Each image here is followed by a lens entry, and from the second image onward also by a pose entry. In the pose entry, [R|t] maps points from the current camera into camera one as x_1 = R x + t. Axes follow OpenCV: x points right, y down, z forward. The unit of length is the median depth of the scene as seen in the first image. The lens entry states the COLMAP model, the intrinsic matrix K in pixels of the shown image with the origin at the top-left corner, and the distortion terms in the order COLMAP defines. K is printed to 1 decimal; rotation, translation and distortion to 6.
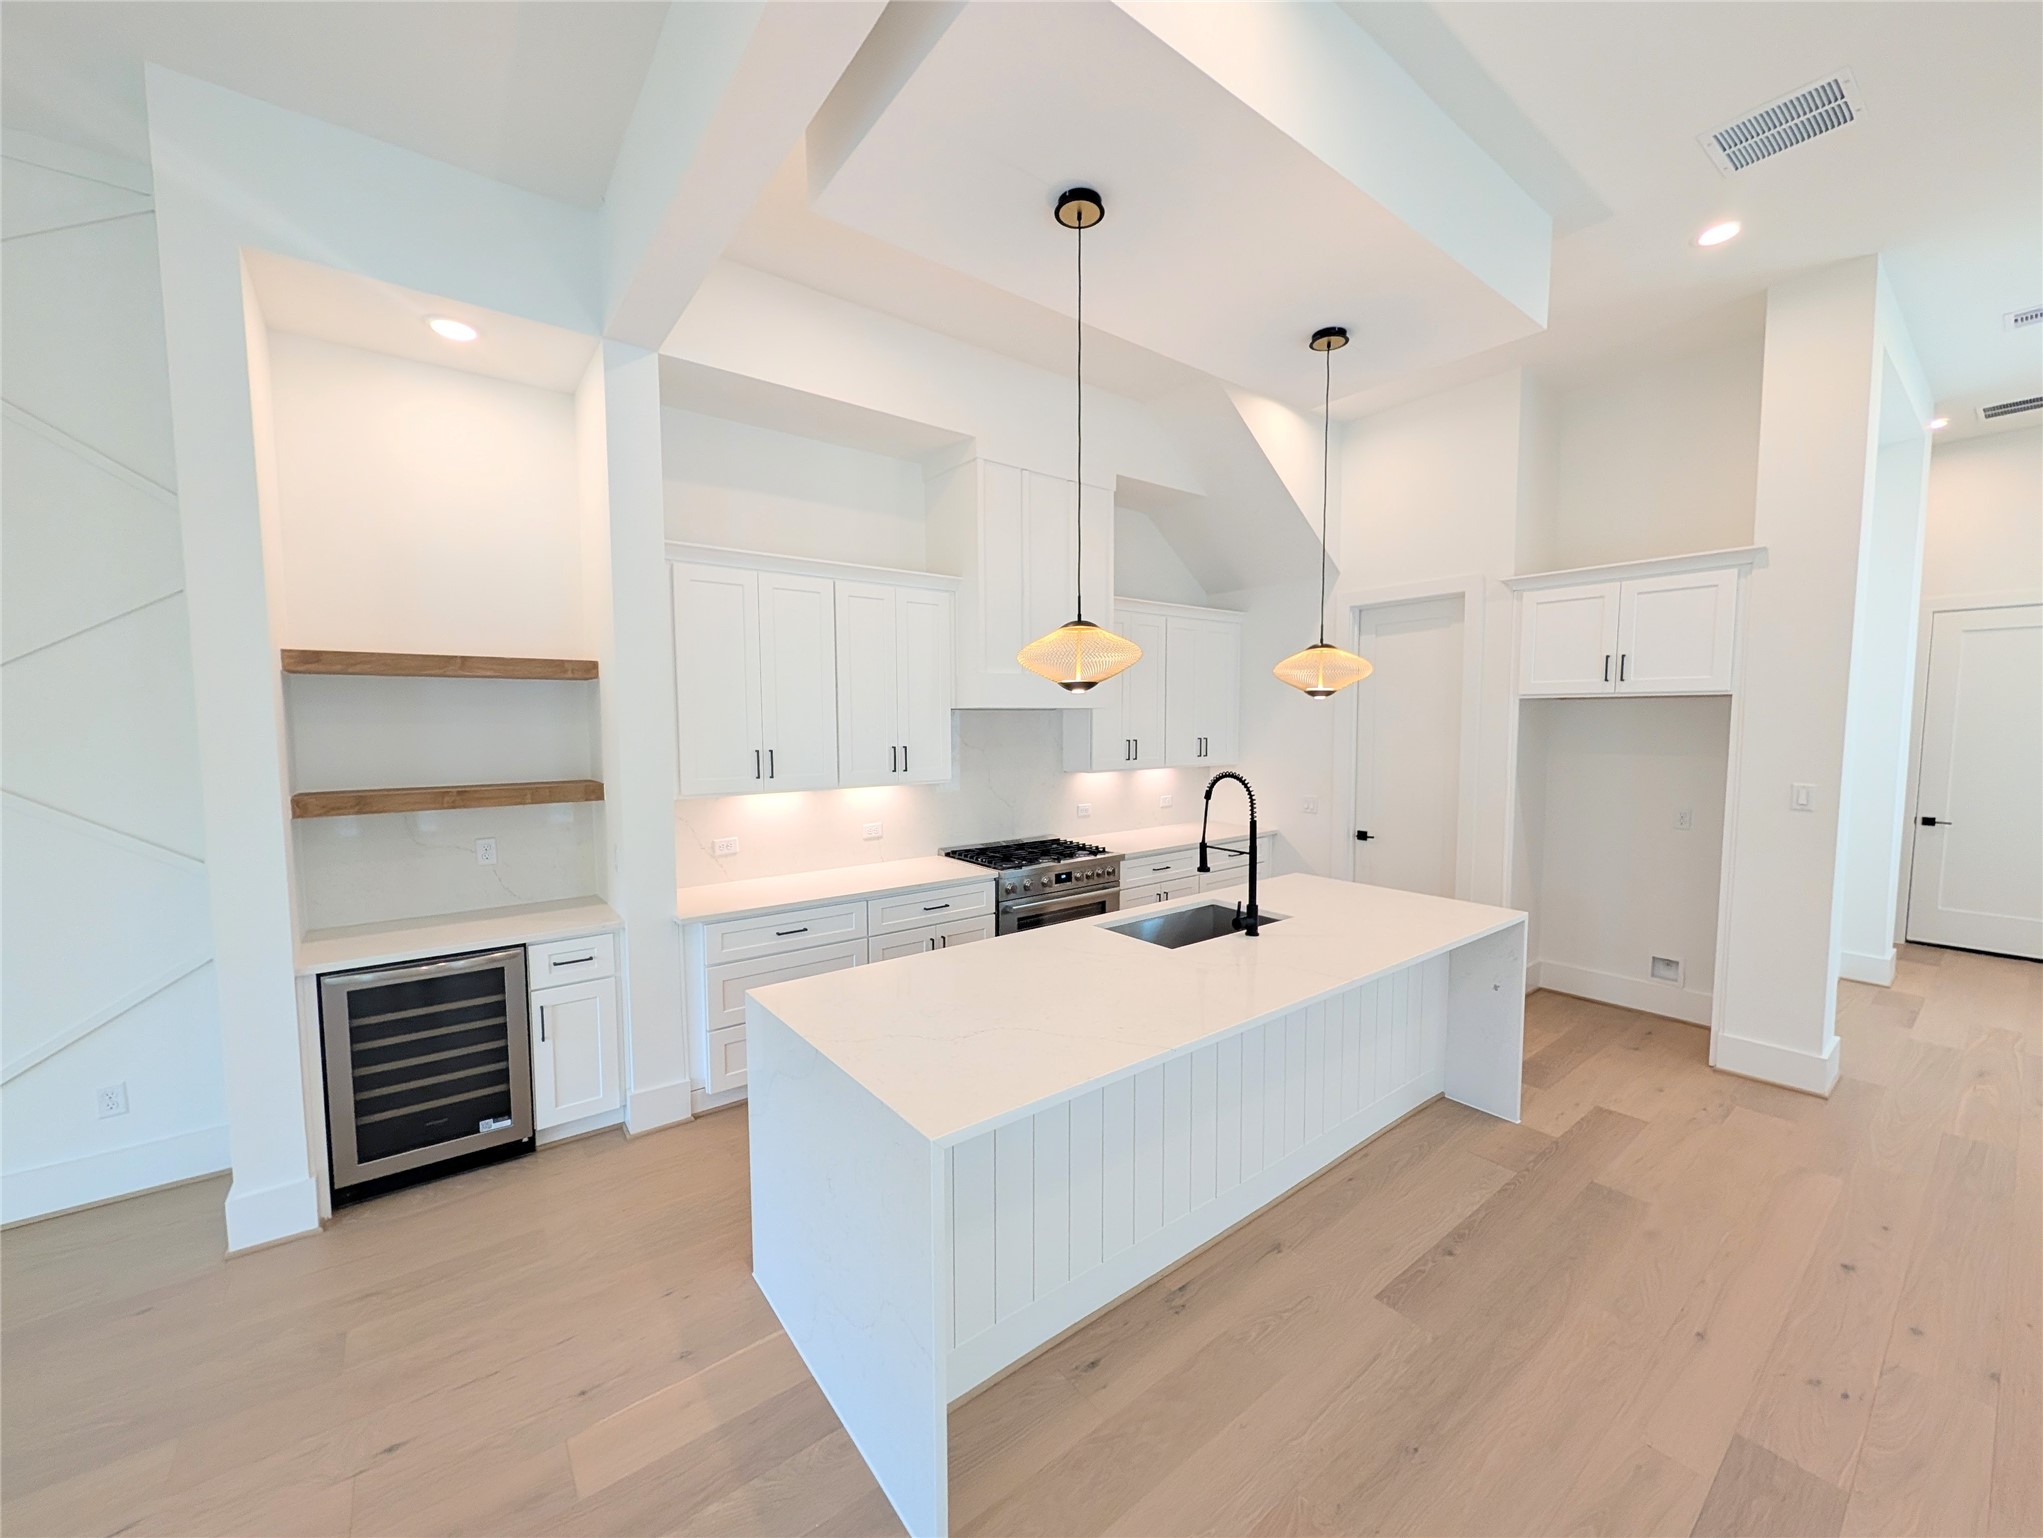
lens RADIAL K [[784.8, 0, 1016.4], [0, 784.8, 775.8], [0, 0, 1]] dist [0.000841, -0.000169]
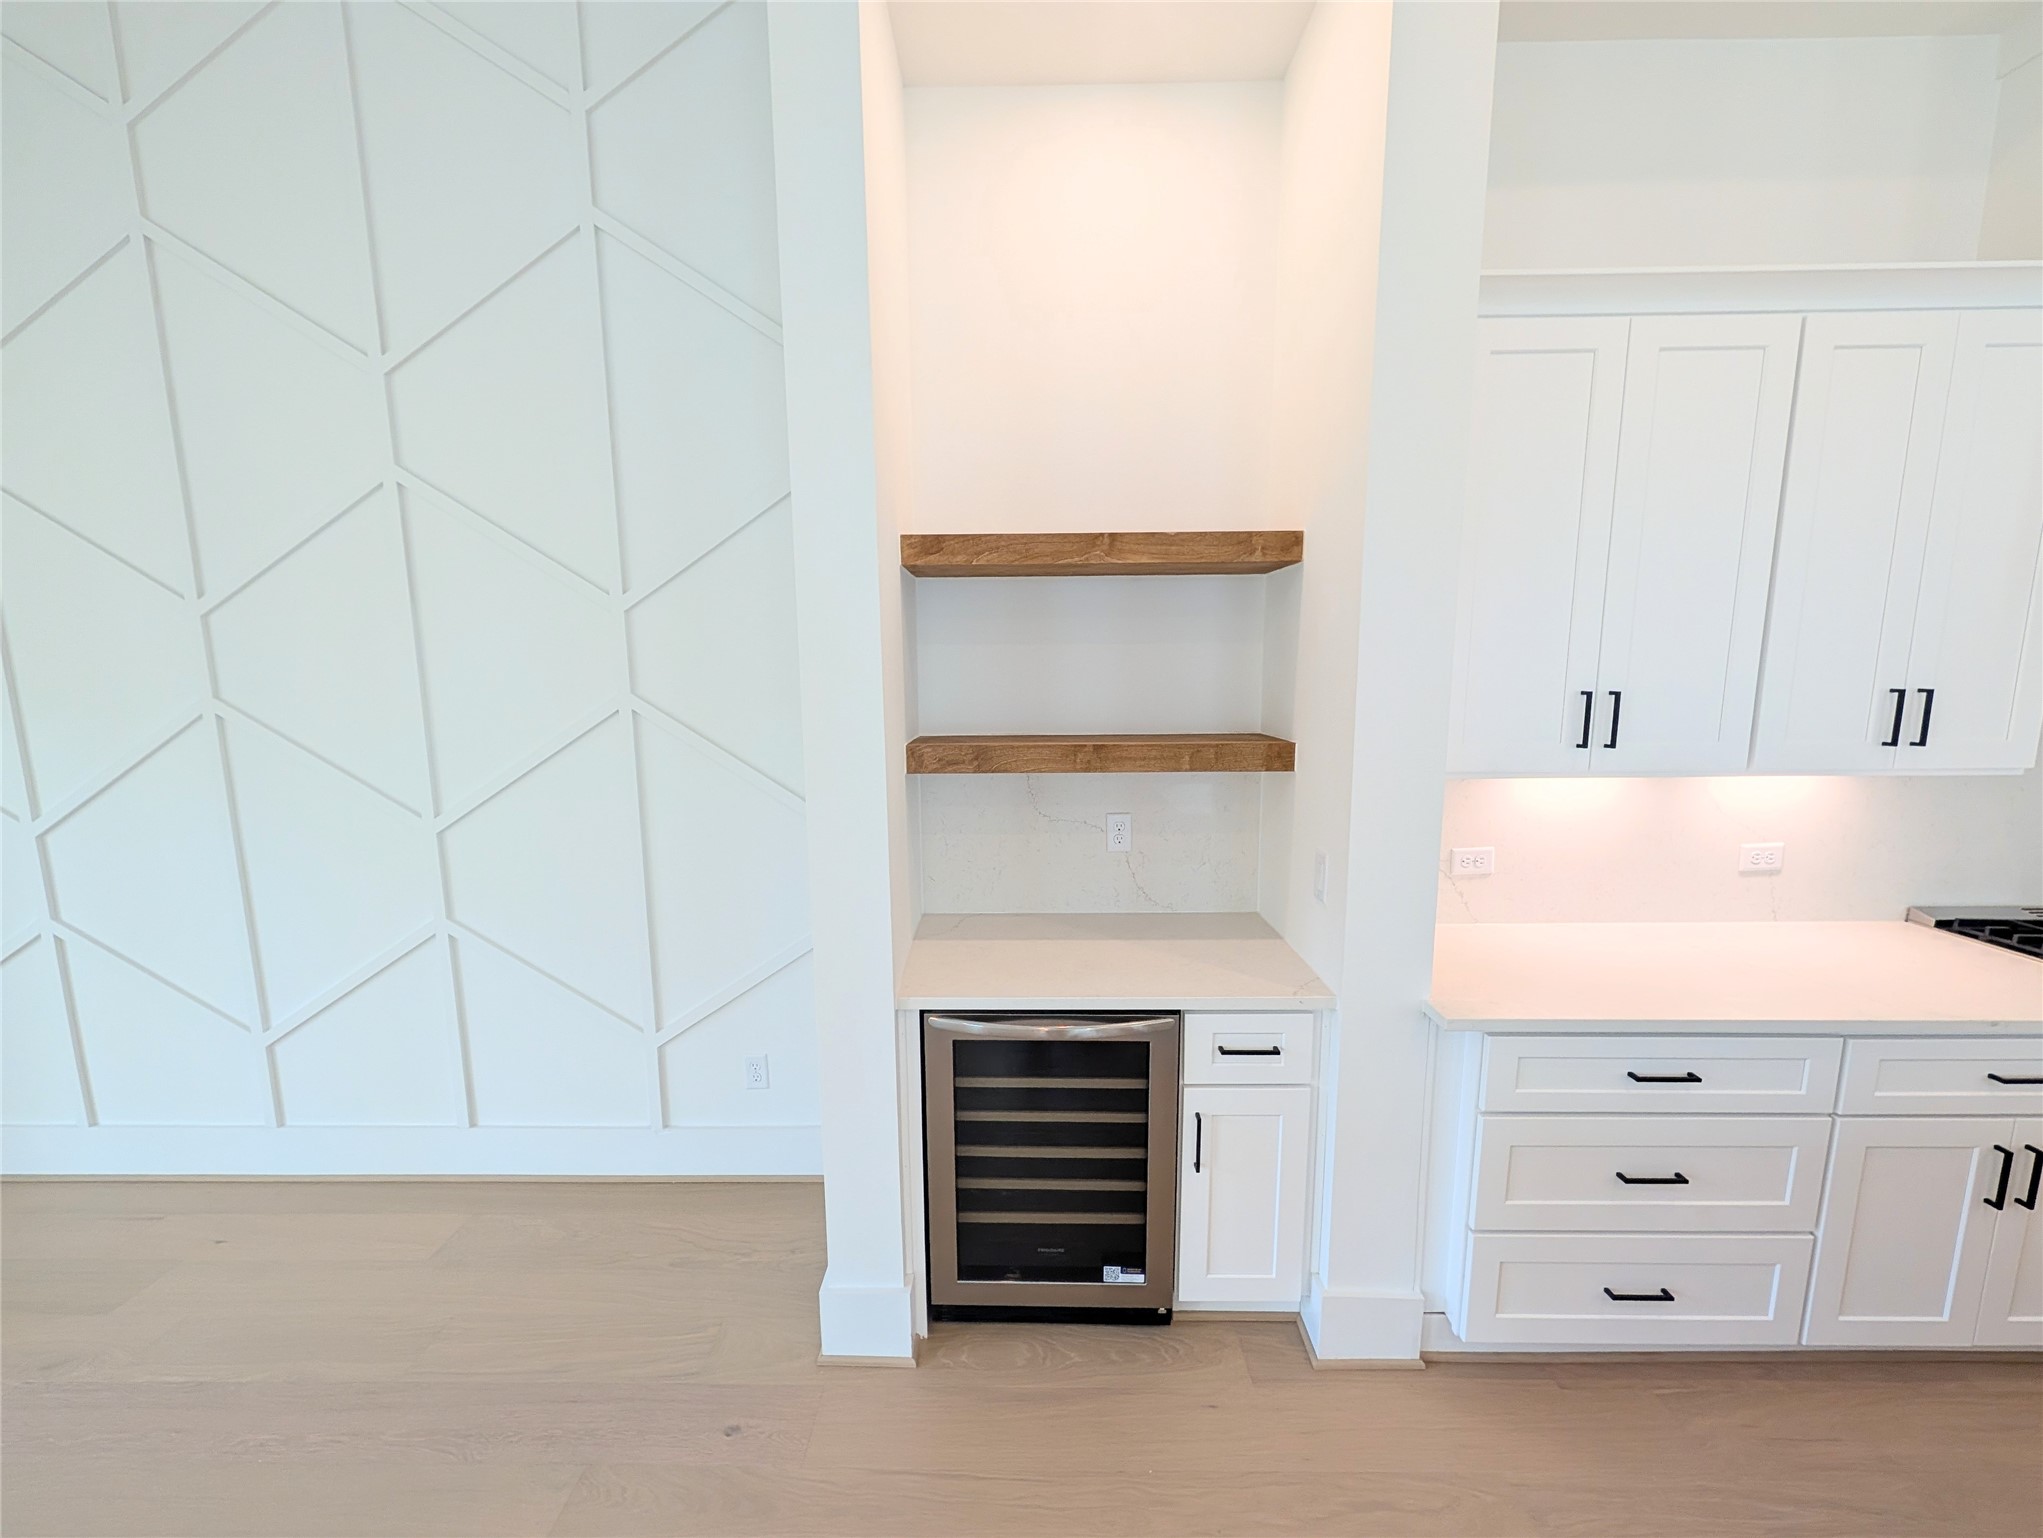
lens RADIAL K [[784.8, 0, 1019.1], [0, 784.8, 774.2], [0, 0, 1]] dist [0.000841, -0.000169]
pose [[0.787061, 0.083796, -0.611158, -0.343425], [-0.039328, 0.995532, 0.085850, -0.009971], [0.615621, -0.043534, 0.786839, 0.426305]]
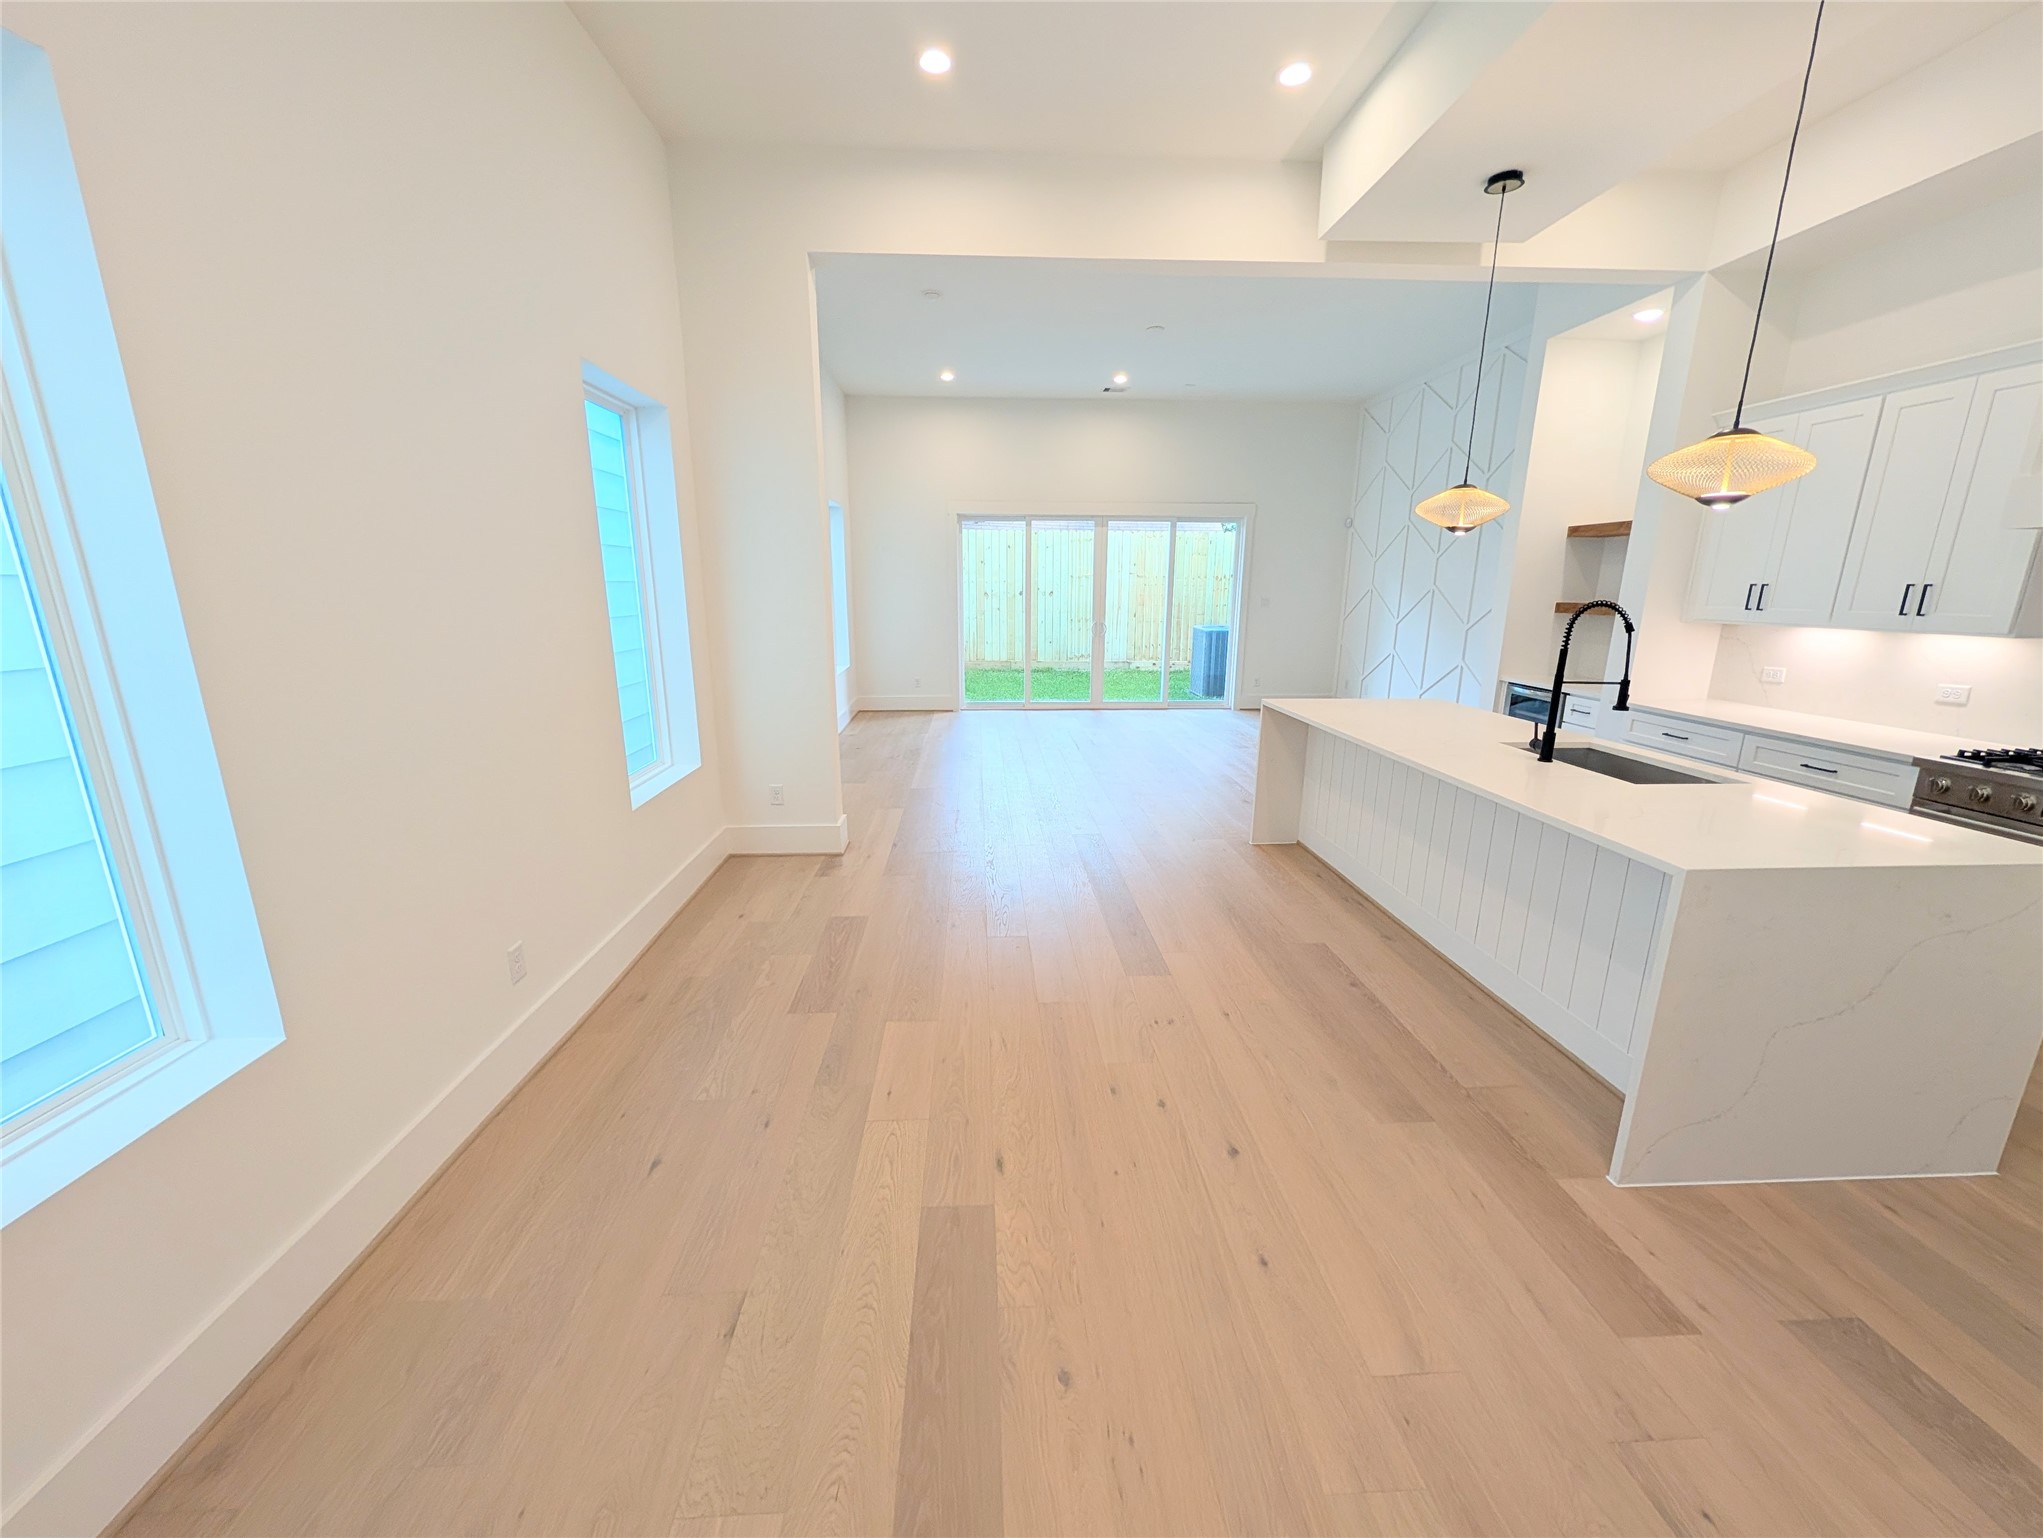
lens RADIAL K [[784.8, 0, 1018.1], [0, 784.8, 773.7], [0, 0, 1]] dist [0.000841, -0.000169]
pose [[-0.564765, 0.196810, -0.801440, 1.373905], [-0.060261, 0.958718, 0.277898, -0.023702], [0.823048, 0.205243, -0.529591, 0.884525]]
